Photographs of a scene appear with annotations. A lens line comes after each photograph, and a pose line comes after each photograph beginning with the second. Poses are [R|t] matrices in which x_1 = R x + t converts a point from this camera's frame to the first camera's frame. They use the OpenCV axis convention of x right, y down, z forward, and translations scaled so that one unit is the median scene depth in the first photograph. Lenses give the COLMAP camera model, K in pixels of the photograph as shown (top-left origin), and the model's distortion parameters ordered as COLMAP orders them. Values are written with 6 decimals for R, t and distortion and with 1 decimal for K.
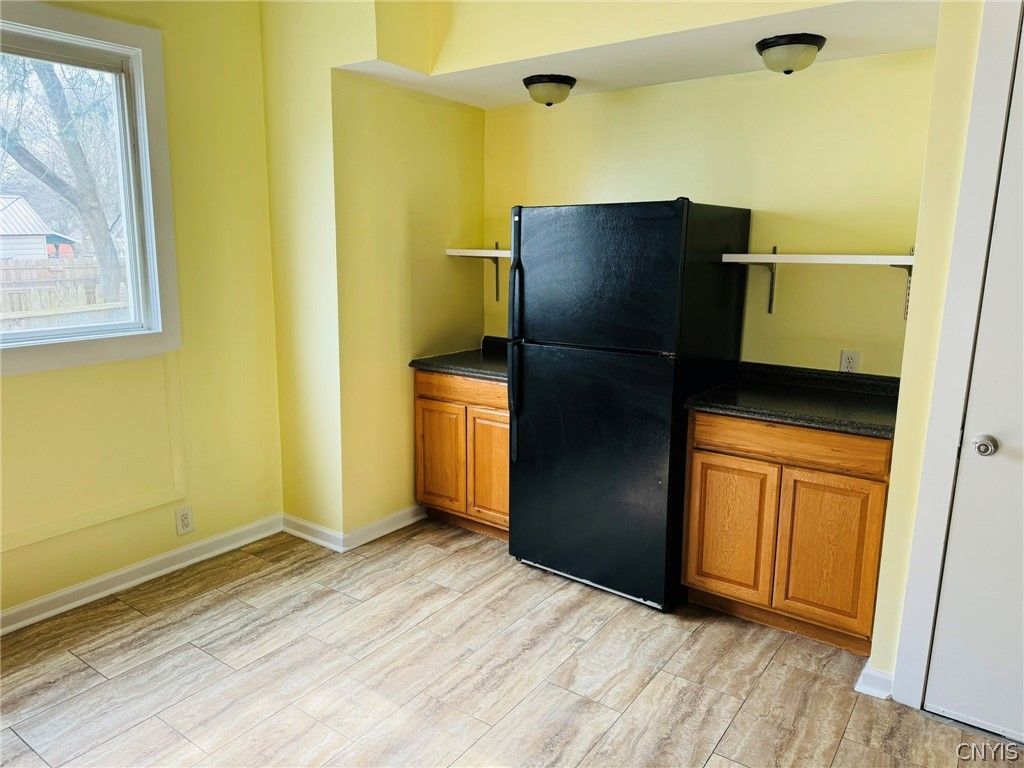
lens RADIAL K [[724.8, 0, 506.3], [0, 724.8, 383.4], [0, 0, 1]] dist [0.063860, -0.088384]
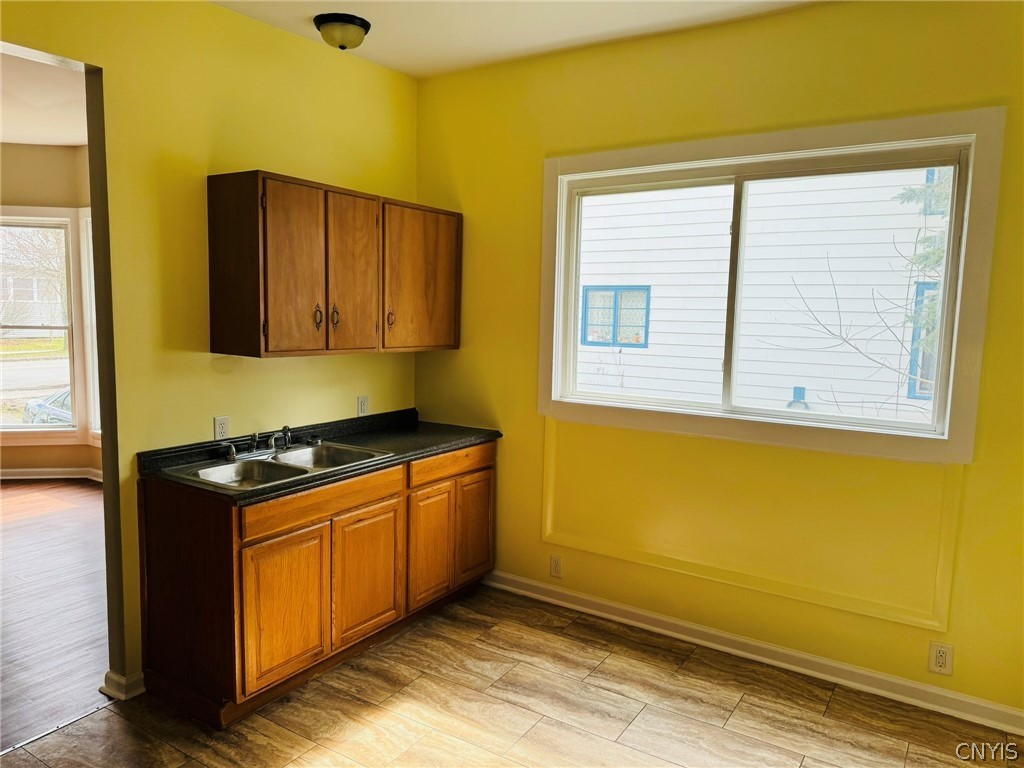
lens RADIAL K [[724.8, 0, 509.2], [0, 724.8, 382.5], [0, 0, 1]] dist [0.063860, -0.088384]
pose [[0.037514, 0.103737, -0.993897, 0.417988], [-0.211846, 0.972816, 0.093541, -0.116721], [0.976583, 0.207044, 0.058470, 0.442113]]
